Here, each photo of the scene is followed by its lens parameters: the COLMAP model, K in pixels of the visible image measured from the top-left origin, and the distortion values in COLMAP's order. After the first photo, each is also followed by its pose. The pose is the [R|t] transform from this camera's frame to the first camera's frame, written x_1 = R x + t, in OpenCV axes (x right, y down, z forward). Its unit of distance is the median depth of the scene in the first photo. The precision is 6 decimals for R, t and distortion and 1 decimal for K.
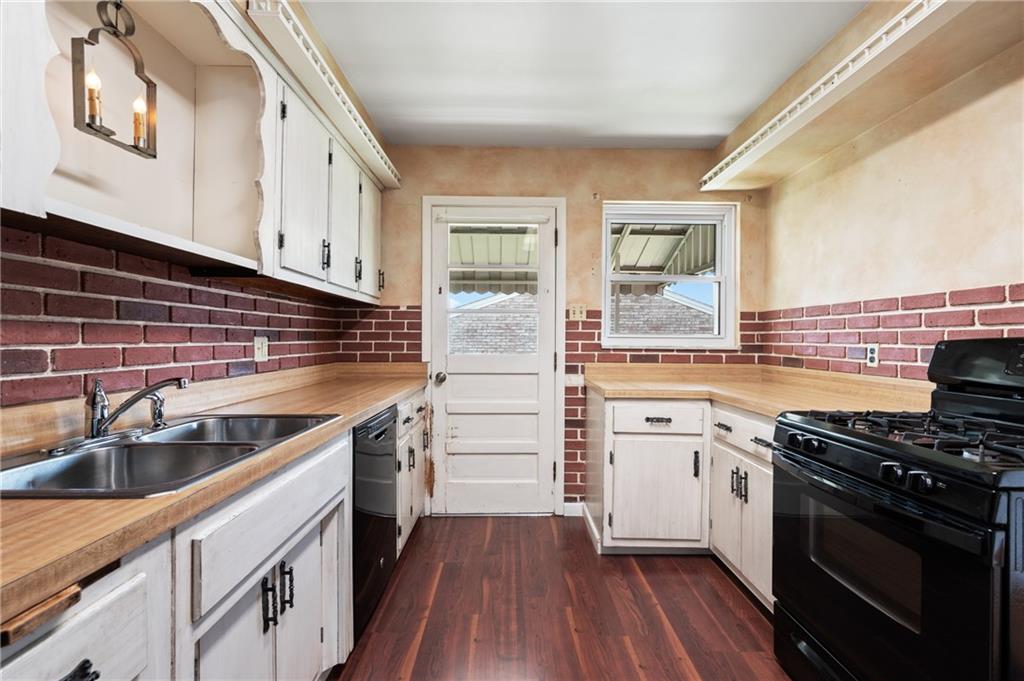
lens RADIAL K [[463.2, 0, 512.7], [0, 463.2, 342.6], [0, 0, 1]] dist [0.002545, 0.000154]
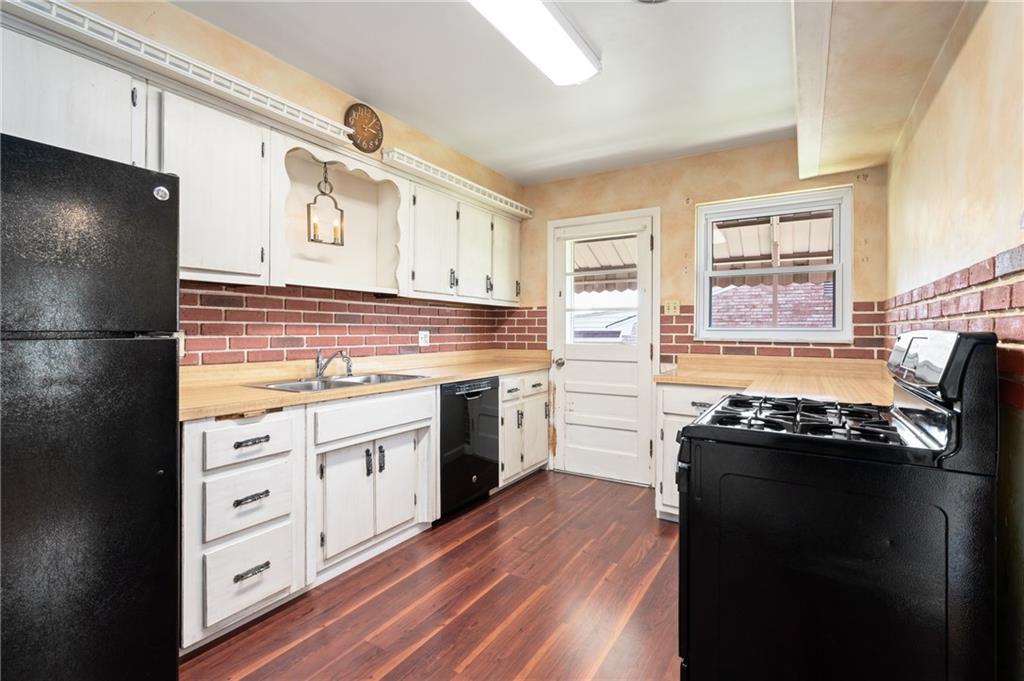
lens RADIAL K [[463.2, 0, 508.4], [0, 463.2, 334.4], [0, 0, 1]] dist [0.002545, 0.000154]
pose [[0.842009, 0.001474, -0.539462, 0.412571], [-0.002500, 0.999996, -0.001170, 0.000469], [0.539458, 0.002334, 0.842009, -0.147853]]
